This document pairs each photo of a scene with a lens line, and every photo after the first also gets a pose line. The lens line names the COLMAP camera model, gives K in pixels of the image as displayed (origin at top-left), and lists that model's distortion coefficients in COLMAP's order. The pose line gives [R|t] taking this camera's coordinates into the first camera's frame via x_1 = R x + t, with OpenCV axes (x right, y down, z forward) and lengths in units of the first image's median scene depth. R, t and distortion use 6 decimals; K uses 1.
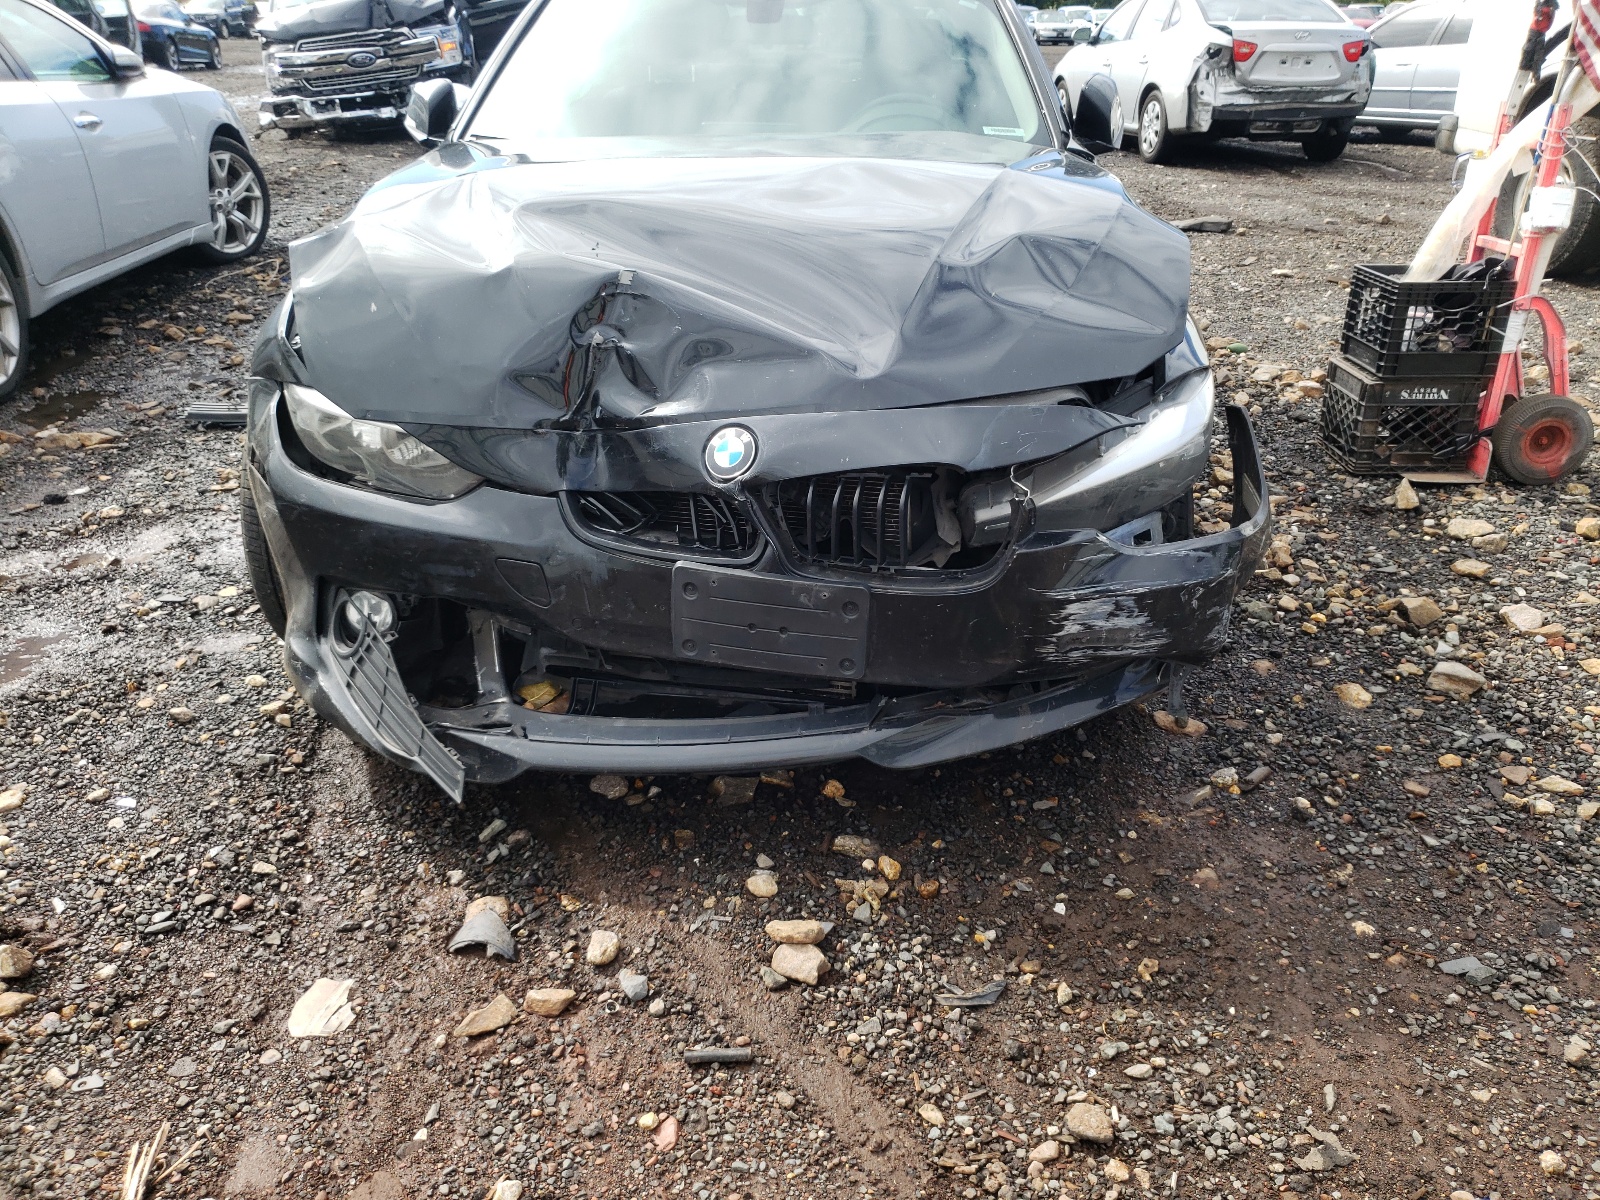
lens RADIAL K [[1275.8, 0, 800.0], [0, 1275.8, 600.0], [0, 0, 1]] dist [-0.004516, 0.028532]
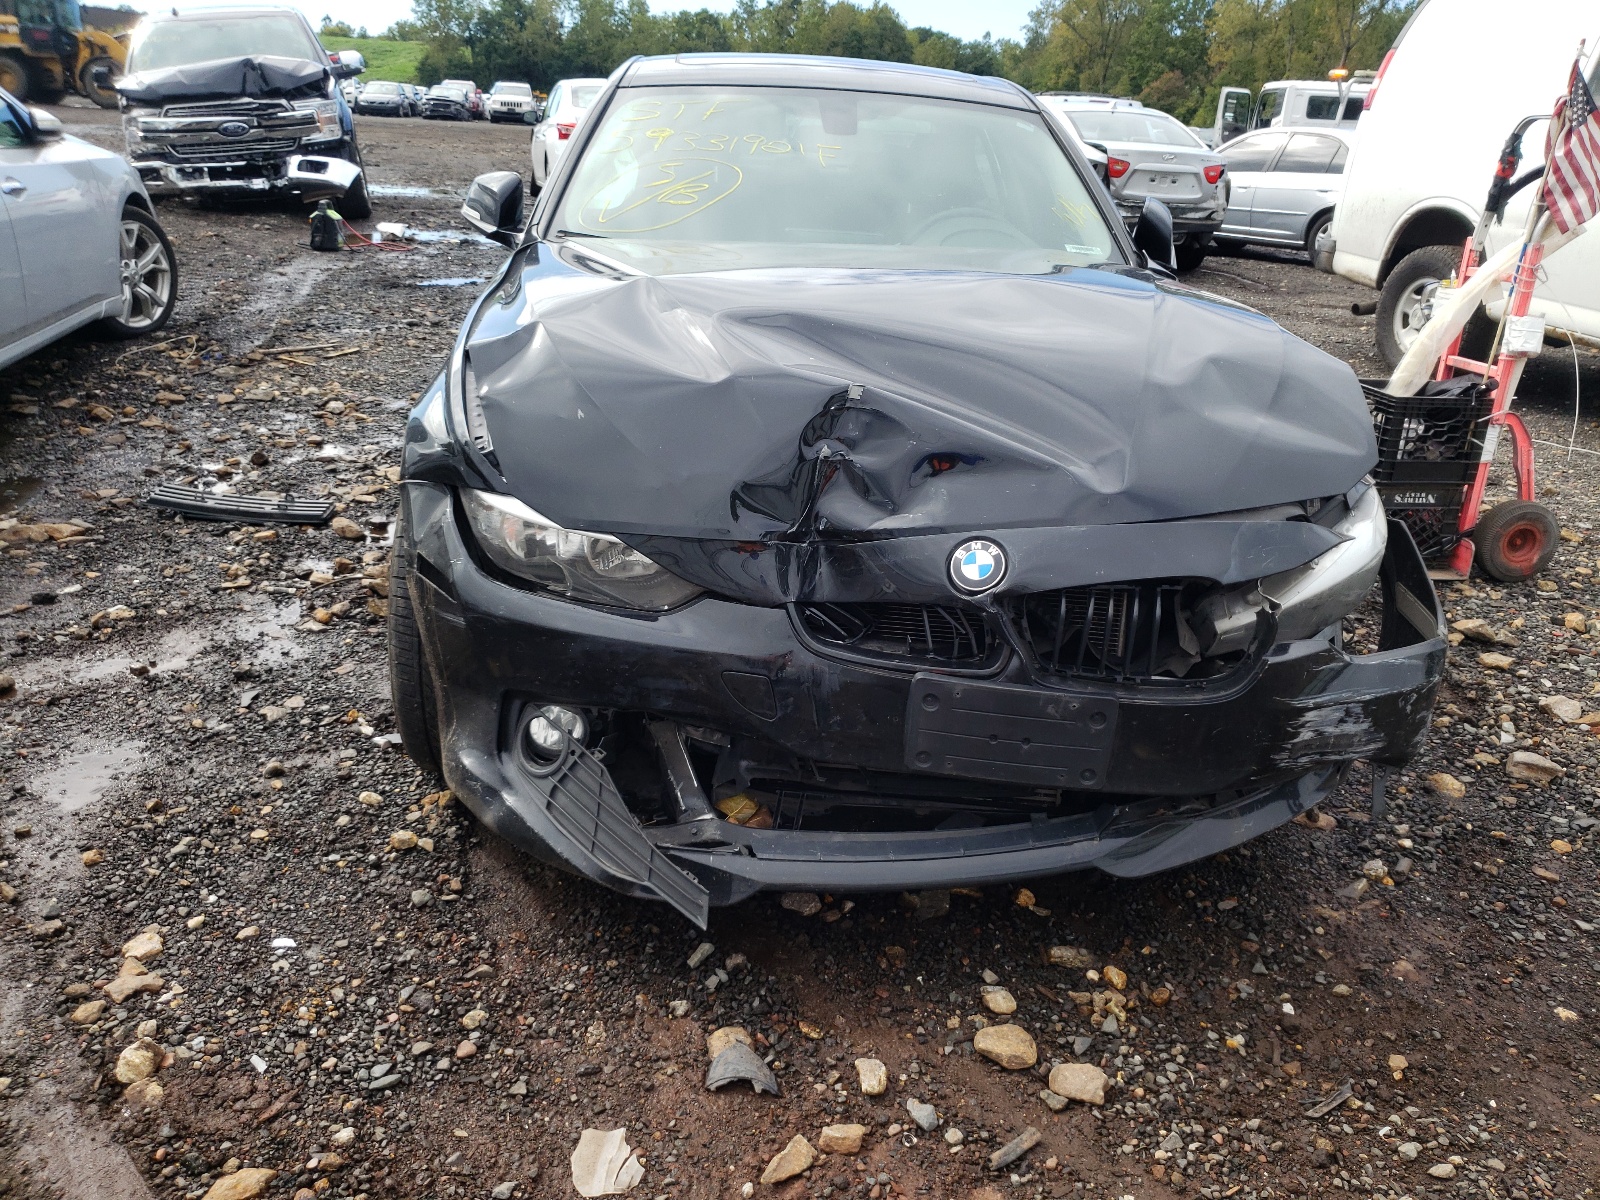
lens RADIAL K [[1275.8, 0, 800.0], [0, 1275.8, 600.0], [0, 0, 1]] dist [-0.004516, 0.028532]
pose [[0.987384, -0.003242, 0.158313, -0.311901], [0.012823, 0.998144, -0.059533, -0.026822], [-0.157826, 0.060812, 0.985593, 0.028568]]
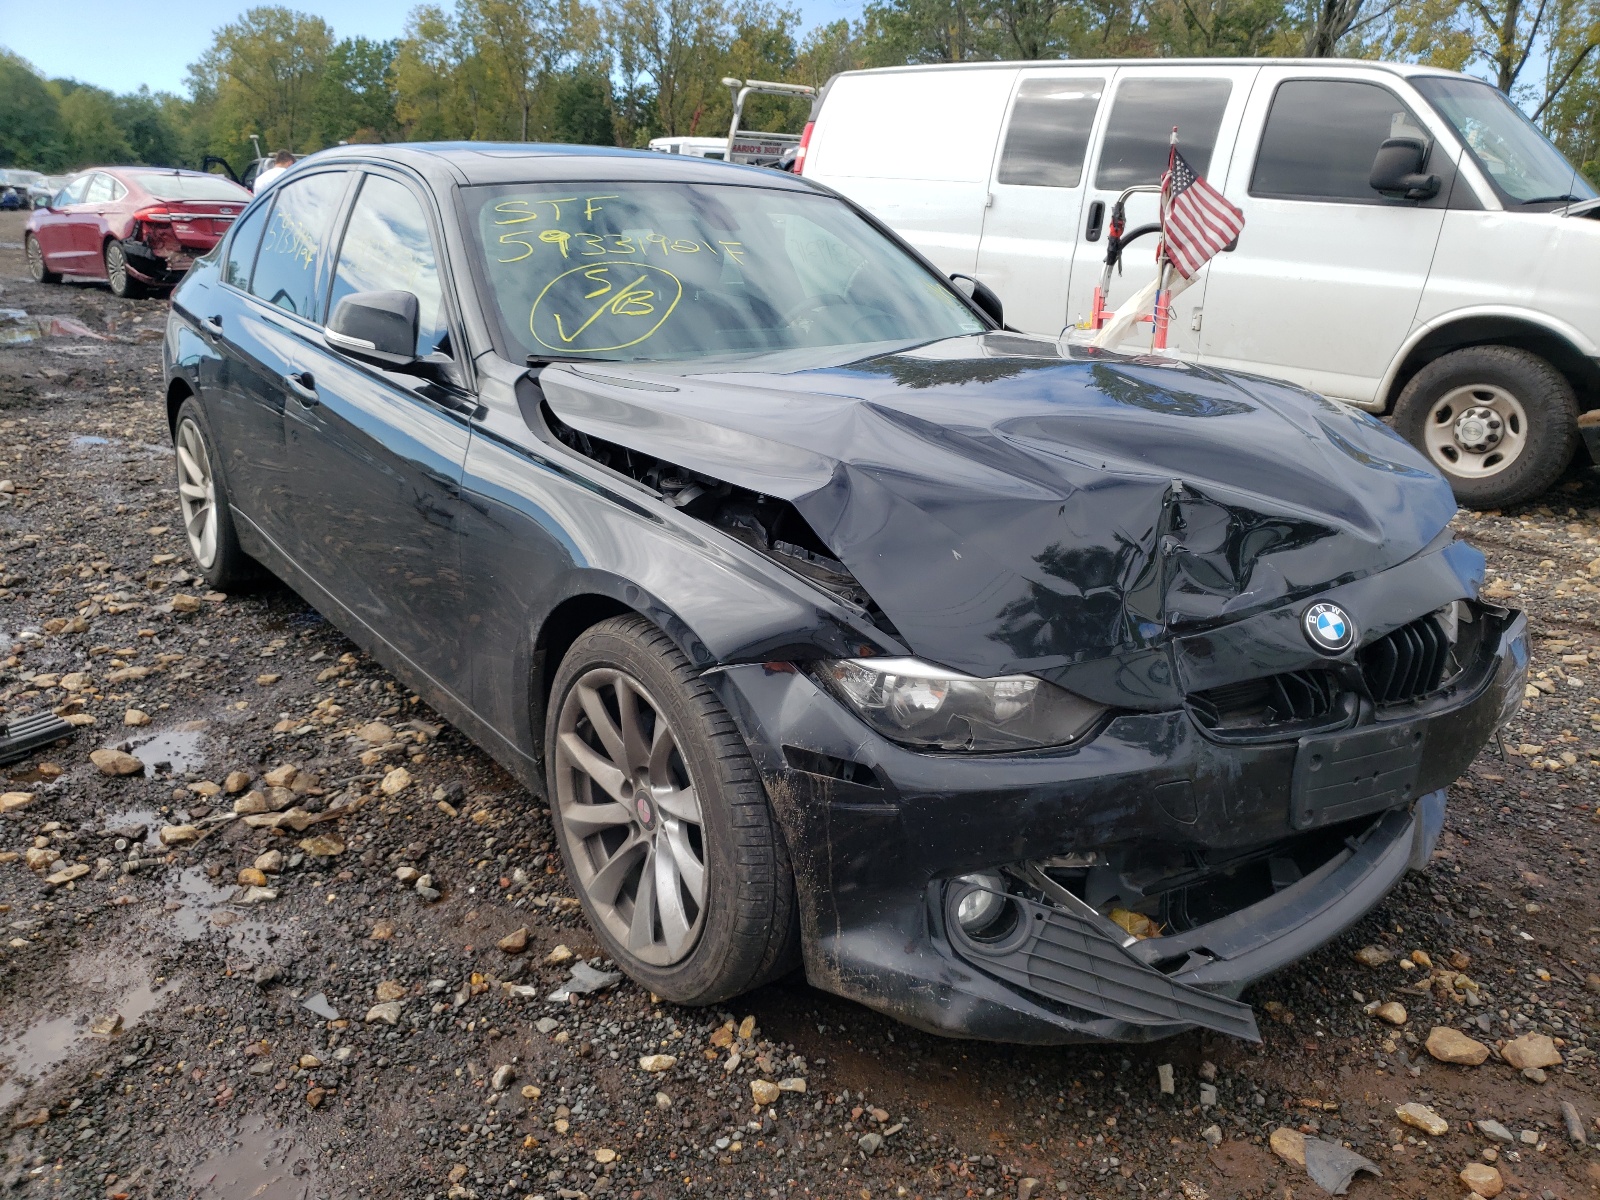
lens RADIAL K [[1275.8, 0, 800.0], [0, 1275.8, 600.0], [0, 0, 1]] dist [-0.004516, 0.028532]
pose [[0.753212, -0.176663, 0.633610, -0.955622], [0.250731, 0.967644, -0.028262, -0.194633], [-0.608116, 0.180153, 0.773136, 0.379745]]
